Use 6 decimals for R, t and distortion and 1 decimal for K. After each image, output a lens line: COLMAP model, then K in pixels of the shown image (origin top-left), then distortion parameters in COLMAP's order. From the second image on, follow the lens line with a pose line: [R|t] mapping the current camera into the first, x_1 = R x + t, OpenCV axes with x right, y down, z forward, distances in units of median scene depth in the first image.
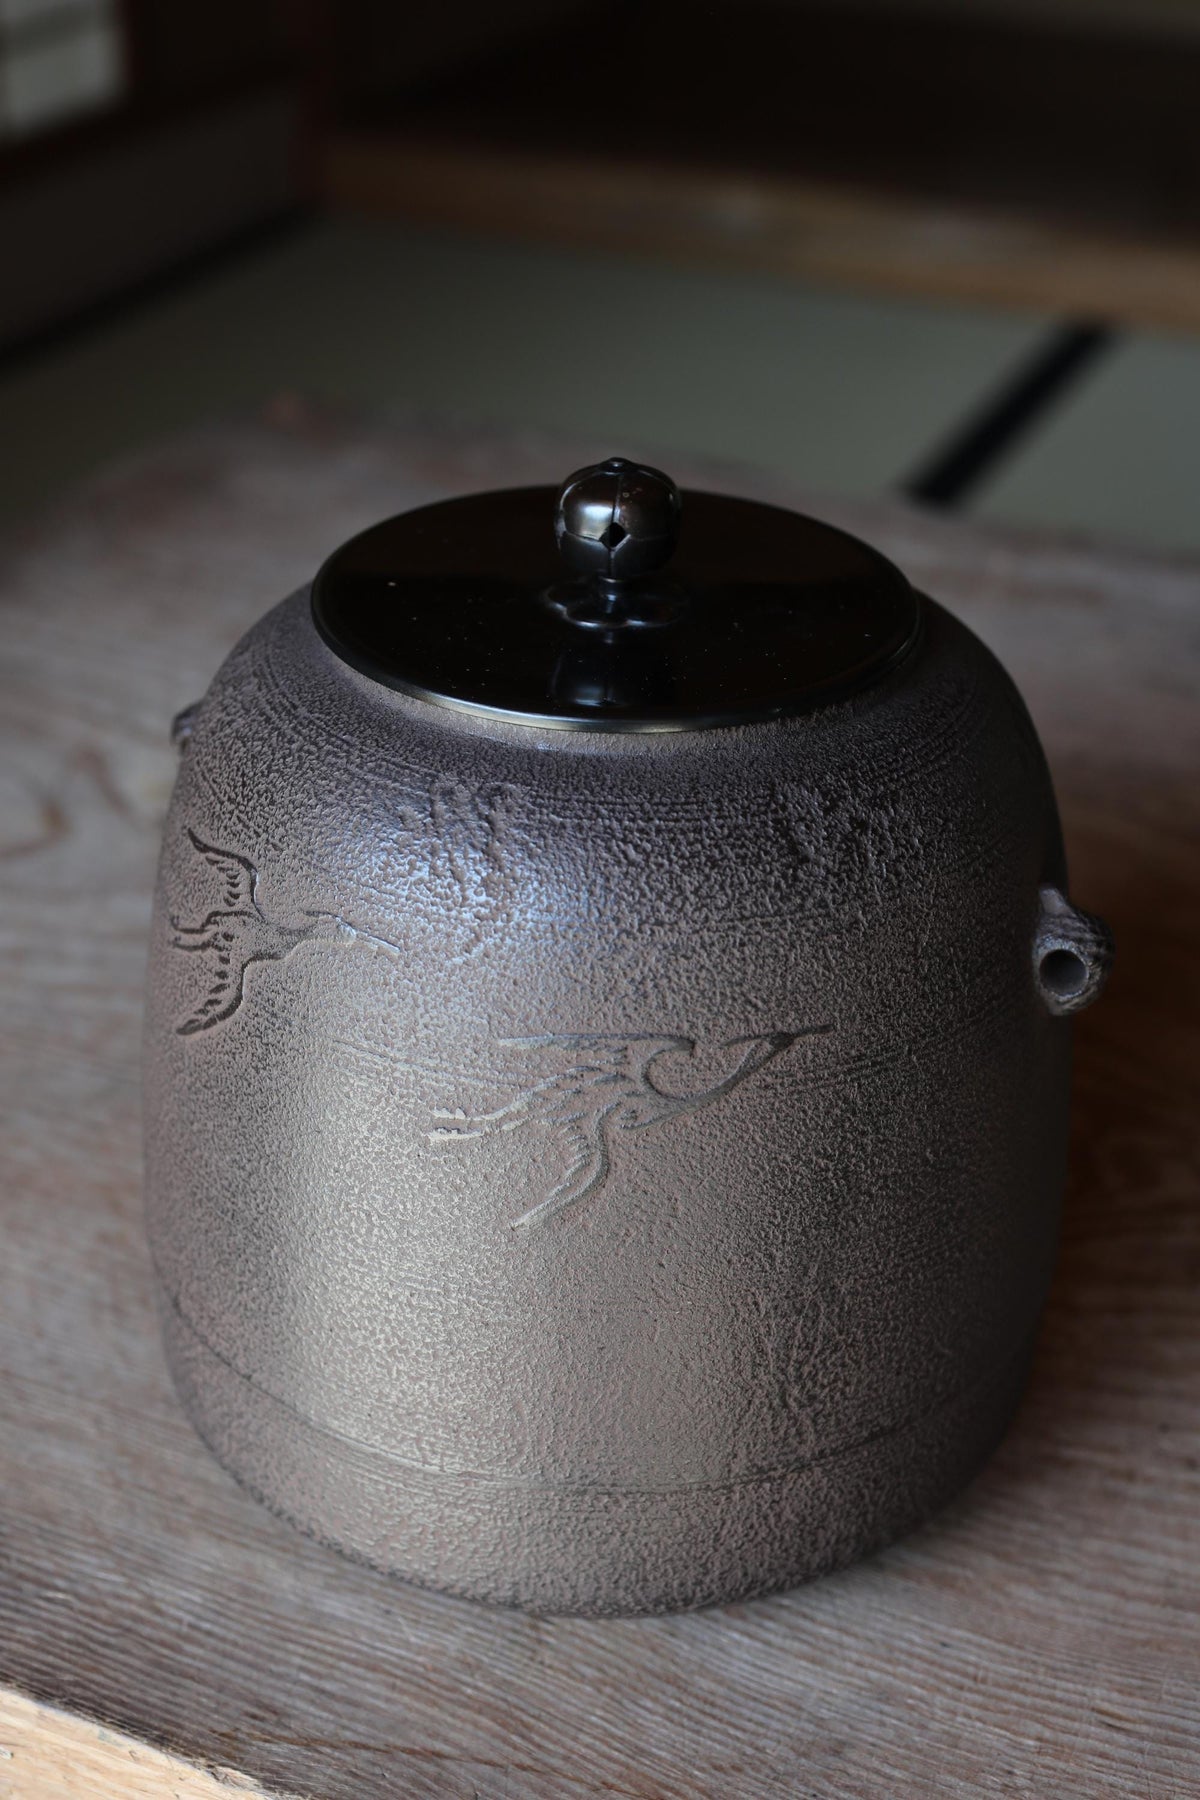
lens RADIAL K [[3019.5, 0, 605.8], [0, 3019.5, 904.3], [0, 0, 1]] dist [0.002291, 0.000000]
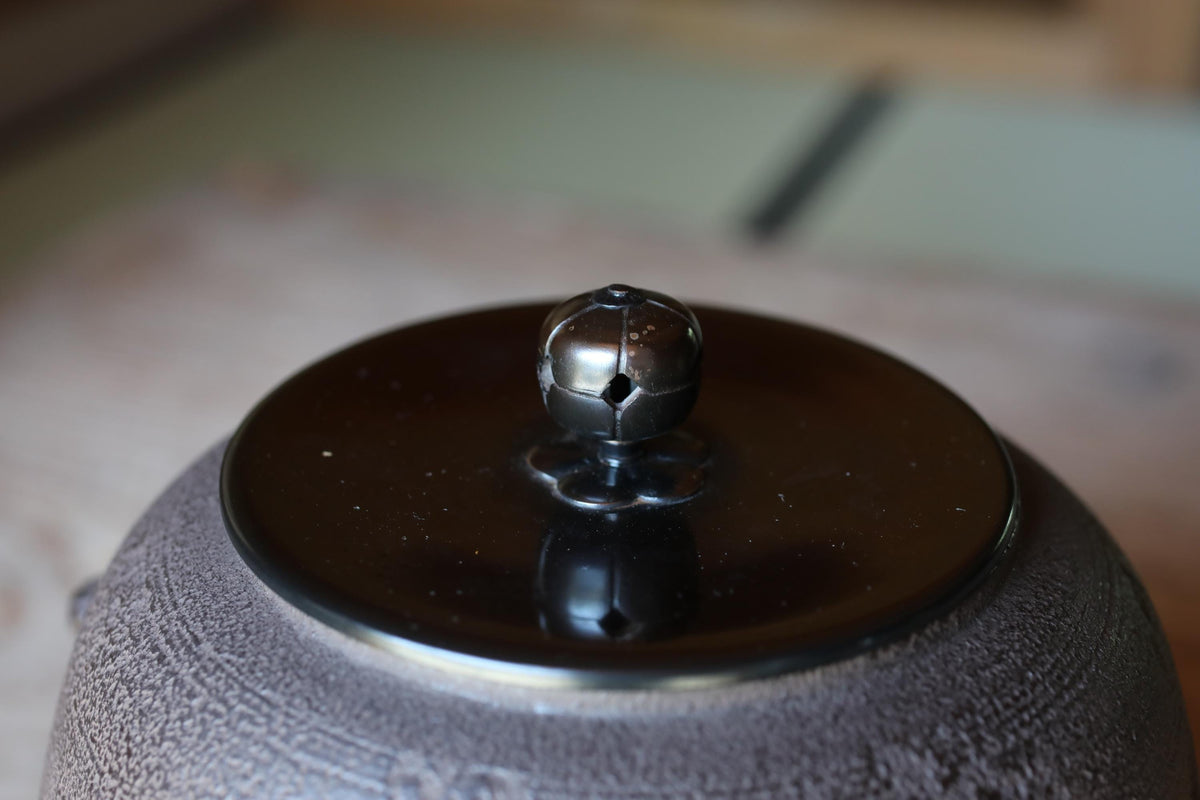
lens RADIAL K [[2013.0, 0, 604.0], [0, 2013.0, 390.3], [0, 0, 1]] dist [0.002291, 0.000000]
pose [[0.998099, -0.036719, 0.049501, -0.026751], [0.038685, 0.998477, -0.039342, -0.105560], [-0.047981, 0.041182, 0.997999, 0.515118]]
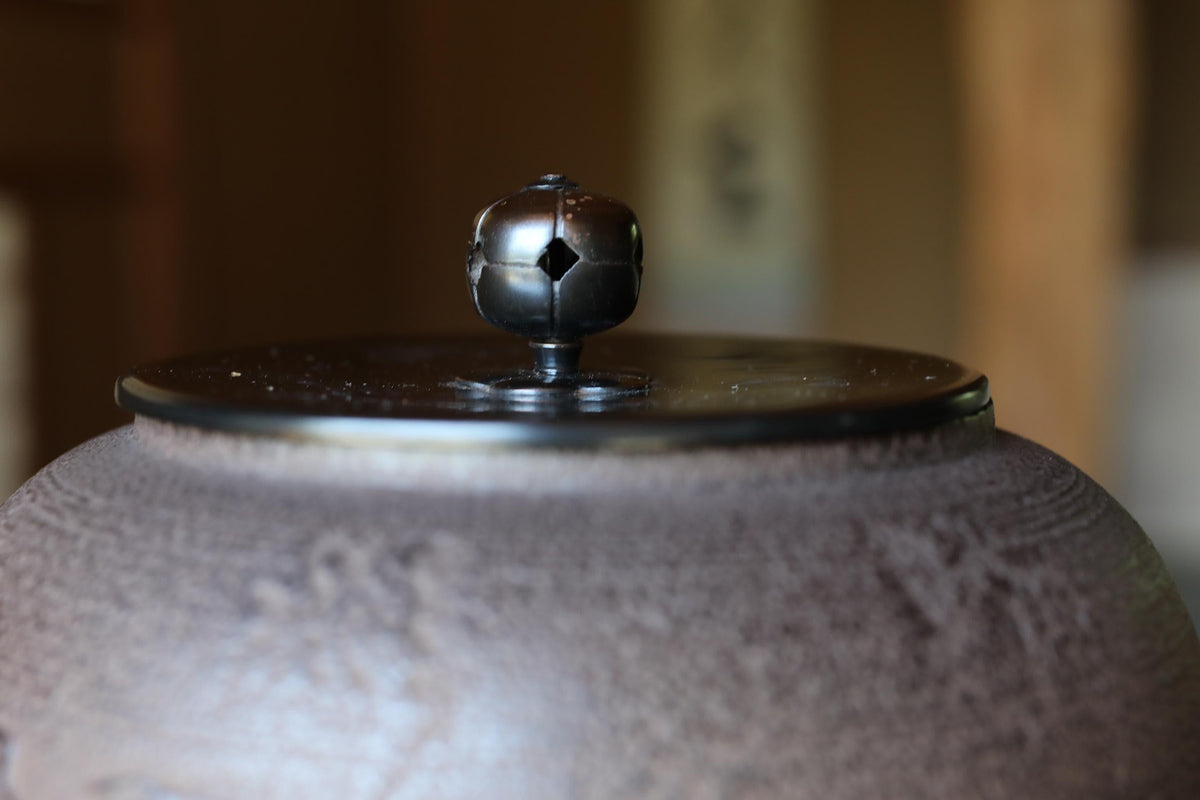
lens RADIAL K [[2013.0, 0, 597.1], [0, 2013.0, 408.1], [0, 0, 1]] dist [0.002291, 0.000000]
pose [[0.992674, -0.035050, 0.115630, -0.044473], [0.076195, 0.924314, -0.373950, 0.087461], [-0.093772, 0.380020, 0.920213, 0.600547]]
